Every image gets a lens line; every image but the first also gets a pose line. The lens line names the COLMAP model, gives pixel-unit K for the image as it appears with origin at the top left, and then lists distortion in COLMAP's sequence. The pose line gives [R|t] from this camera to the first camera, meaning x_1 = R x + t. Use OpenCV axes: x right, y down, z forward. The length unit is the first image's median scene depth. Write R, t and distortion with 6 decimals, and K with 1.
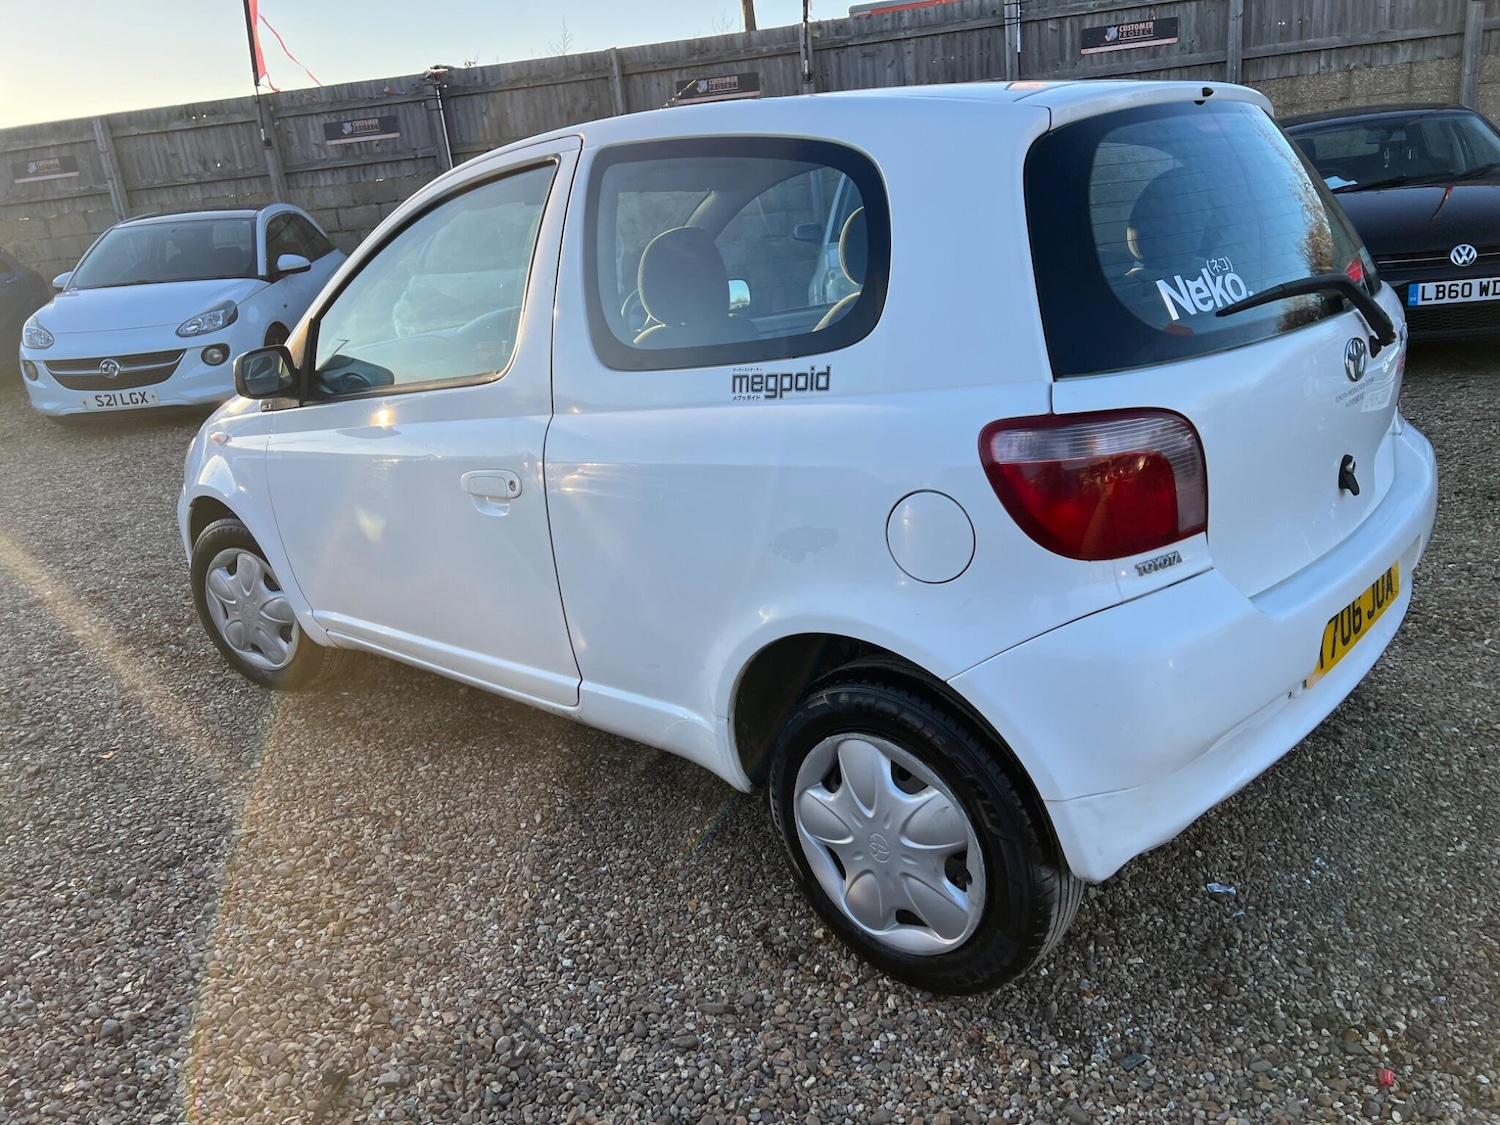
lens RADIAL K [[1093.7, 0, 748.3], [0, 1093.7, 541.9], [0, 0, 1]] dist [0.058199, -0.059390]
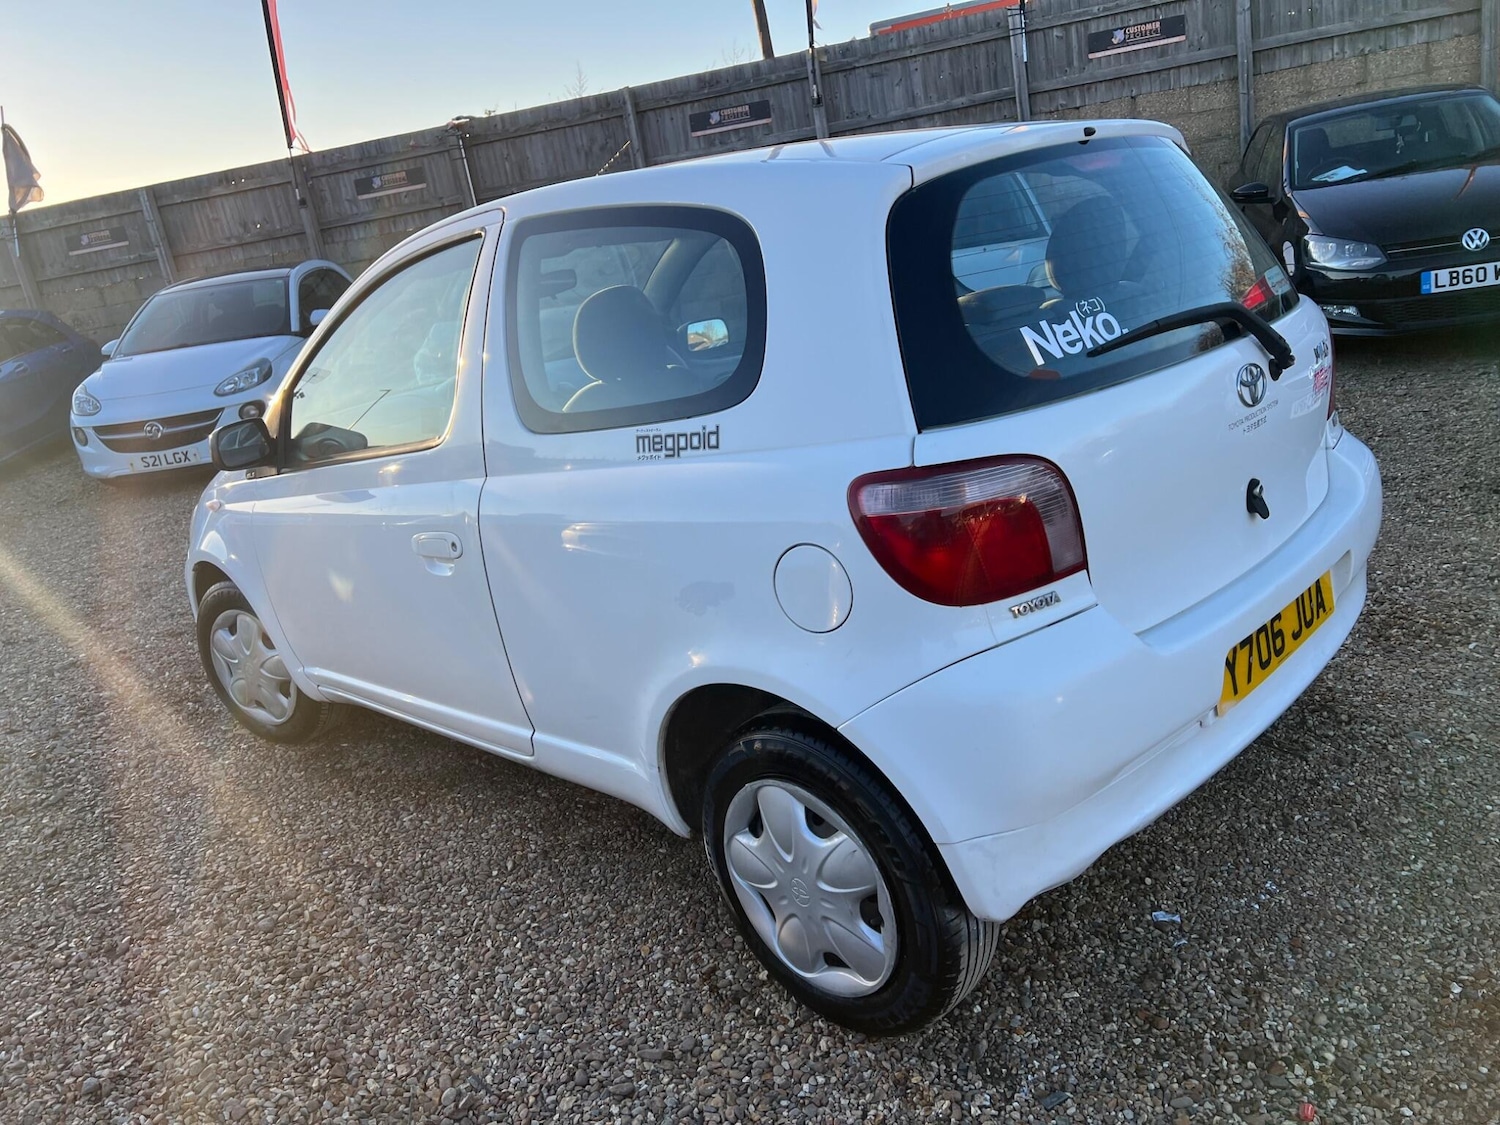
lens RADIAL K [[1093.7, 0, 746.8], [0, 1093.7, 531.7], [0, 0, 1]] dist [0.058199, -0.059390]
pose [[0.997056, -0.052189, -0.056174, 0.121053], [0.050880, 0.998405, -0.024483, -0.026362], [0.057362, 0.021553, 0.998121, -0.020713]]
